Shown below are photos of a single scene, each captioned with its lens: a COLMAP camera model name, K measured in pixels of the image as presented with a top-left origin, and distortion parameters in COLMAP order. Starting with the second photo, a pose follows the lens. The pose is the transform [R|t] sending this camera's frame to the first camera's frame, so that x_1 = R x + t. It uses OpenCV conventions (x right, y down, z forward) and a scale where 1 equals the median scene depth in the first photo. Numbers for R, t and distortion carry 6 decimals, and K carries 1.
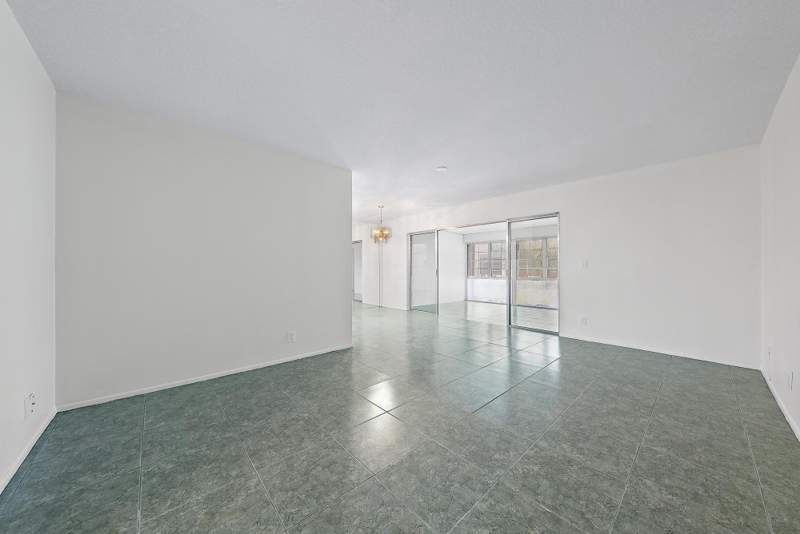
lens RADIAL K [[273.7, 0, 400.0], [0, 273.7, 267.0], [0, 0, 1]] dist [-0.000037, -0.000002]
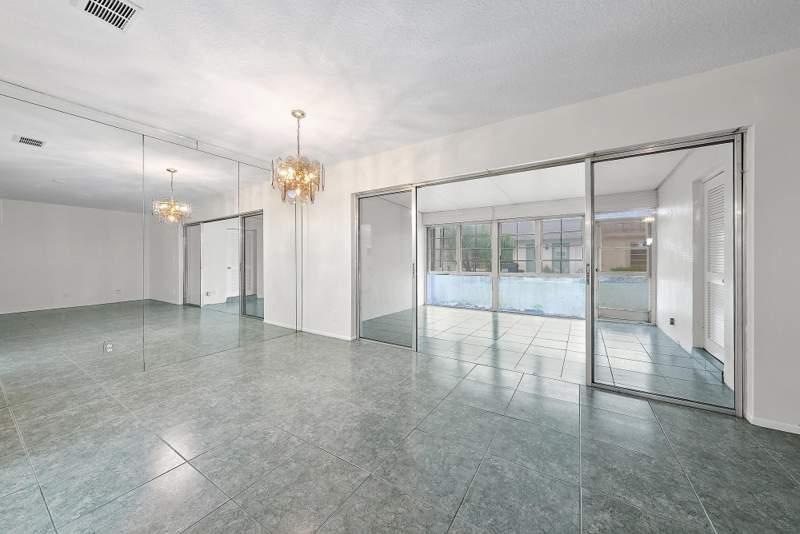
lens RADIAL K [[290.1, 0, 400.0], [0, 290.1, 267.0], [0, 0, 1]] dist [0.000203, 0.000034]
pose [[0.964952, -0.004028, 0.262396, -0.030179], [-0.003227, 0.999624, 0.027213, -0.000181], [-0.262407, -0.027106, 0.964576, 0.445038]]
